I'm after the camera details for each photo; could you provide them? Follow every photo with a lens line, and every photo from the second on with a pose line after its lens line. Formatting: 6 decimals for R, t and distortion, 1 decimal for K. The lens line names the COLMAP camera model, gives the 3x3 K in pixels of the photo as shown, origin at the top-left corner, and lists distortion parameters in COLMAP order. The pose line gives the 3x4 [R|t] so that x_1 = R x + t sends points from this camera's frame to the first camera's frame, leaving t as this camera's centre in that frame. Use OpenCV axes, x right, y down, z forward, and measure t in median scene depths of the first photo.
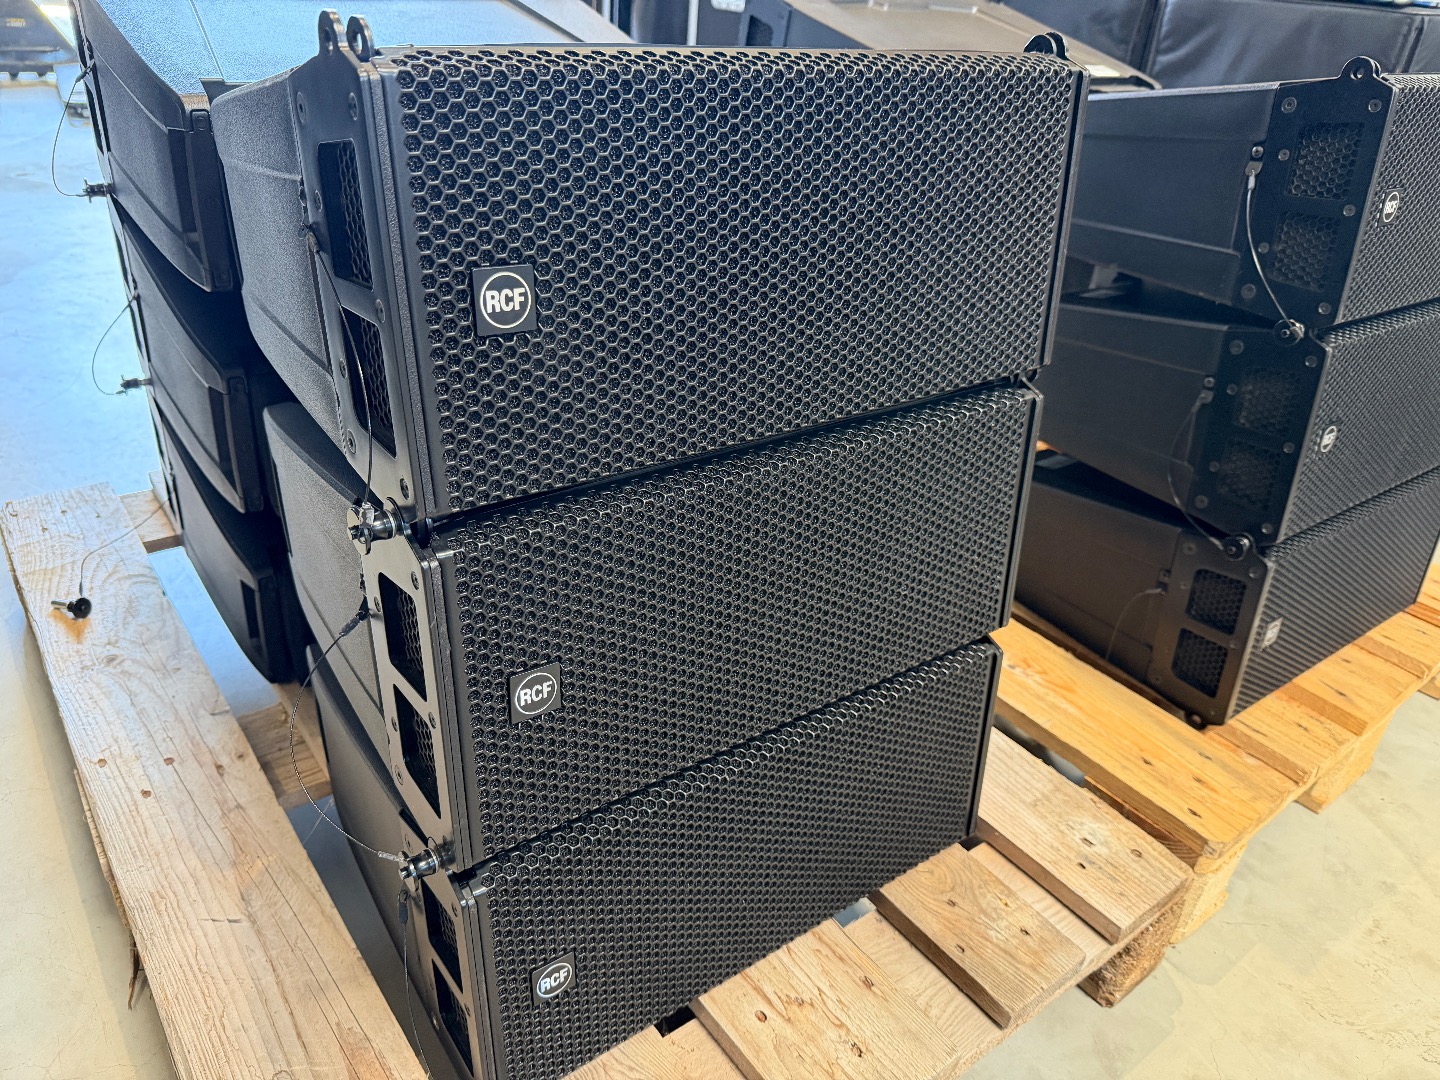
lens RADIAL K [[1045.0, 0, 763.1], [0, 1045.0, 542.0], [0, 0, 1]] dist [-0.013364, 0.008143]
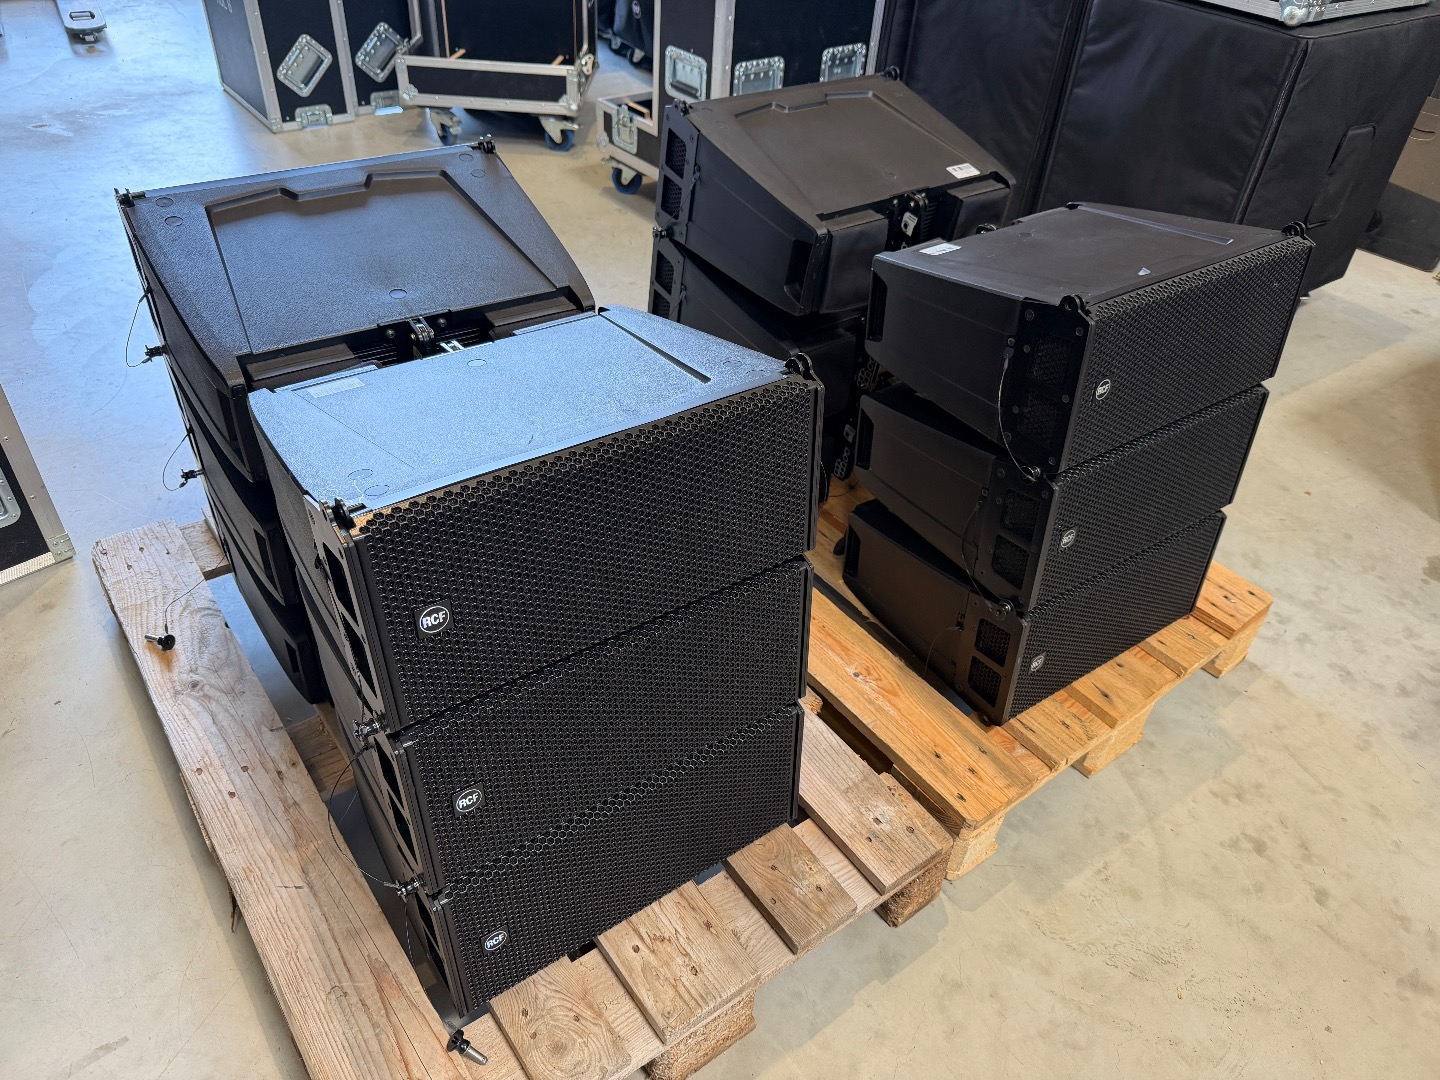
lens RADIAL K [[1037.5, 0, 773.7], [0, 1037.5, 540.4], [0, 0, 1]] dist [0.041933, -0.058956]
pose [[0.999924, 0.002477, -0.012083, 0.186431], [-0.000586, 0.988059, 0.154073, -0.333033], [0.012321, -0.154054, 0.987986, -0.387160]]
